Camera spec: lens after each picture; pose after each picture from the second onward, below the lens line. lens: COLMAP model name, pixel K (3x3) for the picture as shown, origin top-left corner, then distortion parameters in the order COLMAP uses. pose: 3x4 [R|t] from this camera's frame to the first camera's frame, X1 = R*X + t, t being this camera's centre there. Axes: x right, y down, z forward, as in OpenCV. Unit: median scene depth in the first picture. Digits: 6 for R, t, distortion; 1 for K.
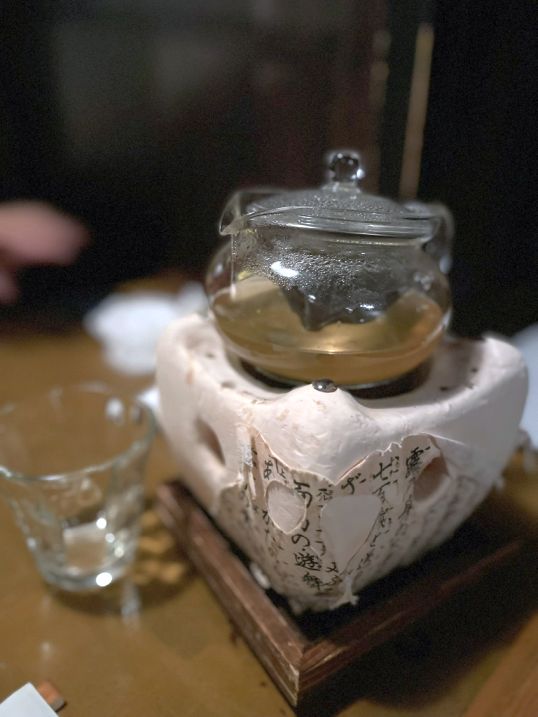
lens RADIAL K [[546.6, 0, 269.0], [0, 546.6, 358.5], [0, 0, 1]] dist [0.083649, -0.103284]
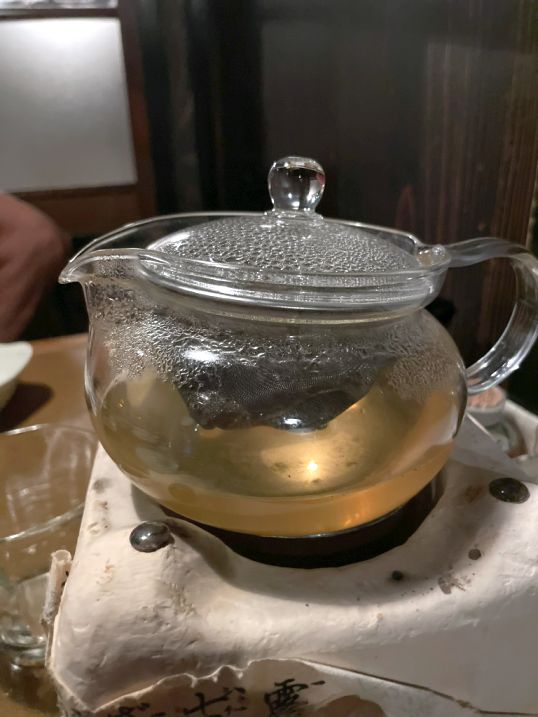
lens RADIAL K [[551.3, 0, 269.0], [0, 551.3, 358.5], [0, 0, 1]] dist [0.084202, -0.143447]
pose [[0.897931, 0.138071, -0.417918, 0.454700], [-0.136674, 0.990052, 0.033436, -0.186379], [0.418377, 0.027095, 0.907869, 0.470359]]
